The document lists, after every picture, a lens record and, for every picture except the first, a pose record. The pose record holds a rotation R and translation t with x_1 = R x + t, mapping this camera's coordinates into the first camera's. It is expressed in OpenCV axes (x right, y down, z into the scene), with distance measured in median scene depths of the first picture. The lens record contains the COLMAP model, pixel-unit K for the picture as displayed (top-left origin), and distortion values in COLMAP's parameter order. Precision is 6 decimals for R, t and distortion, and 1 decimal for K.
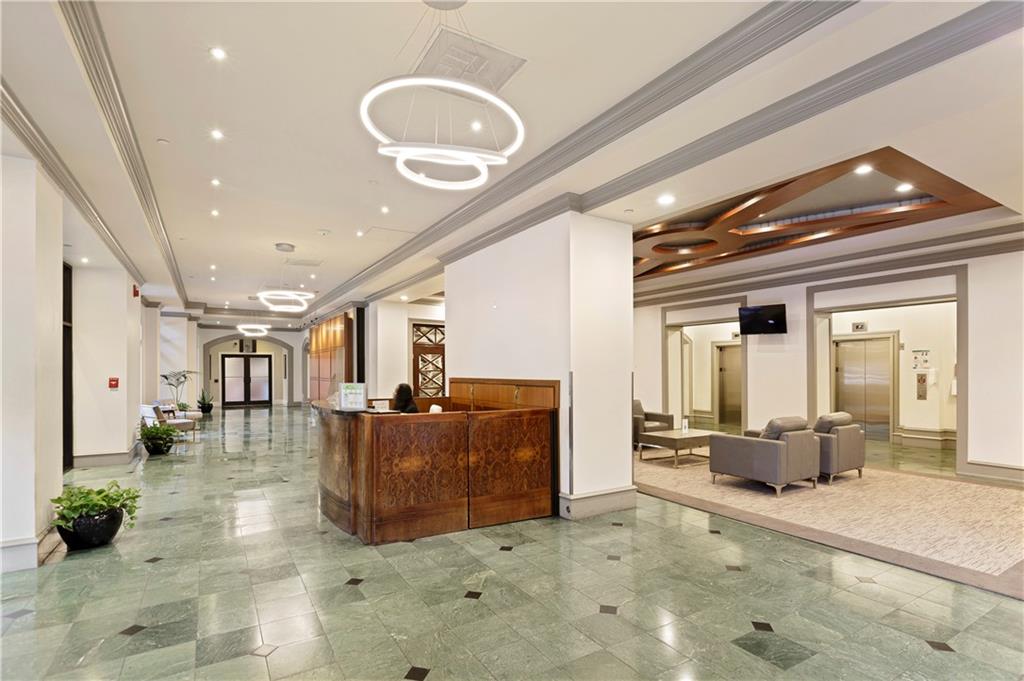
lens RADIAL K [[496.2, 0, 509.8], [0, 496.2, 372.5], [0, 0, 1]] dist [0.000621, 0.000194]
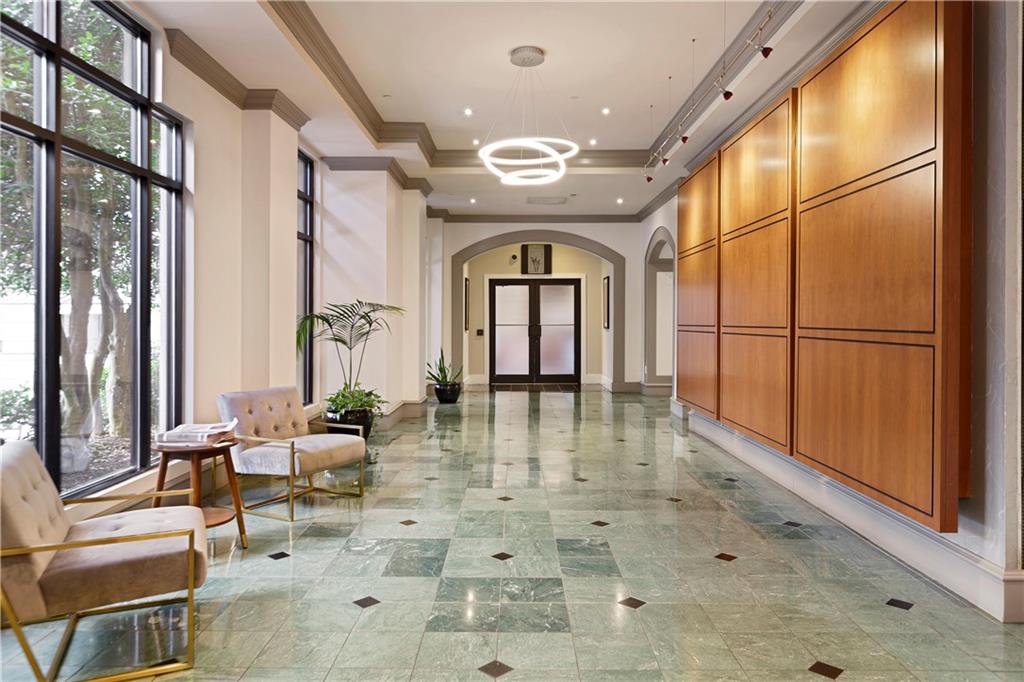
lens RADIAL K [[678.1, 0, 511.2], [0, 678.1, 336.1], [0, 0, 1]] dist [0.001733, 0.000133]
pose [[0.853936, 0.018108, -0.520062, -0.206672], [-0.008395, 0.999744, 0.021025, 0.006163], [0.520310, -0.013588, 0.853870, 0.428221]]
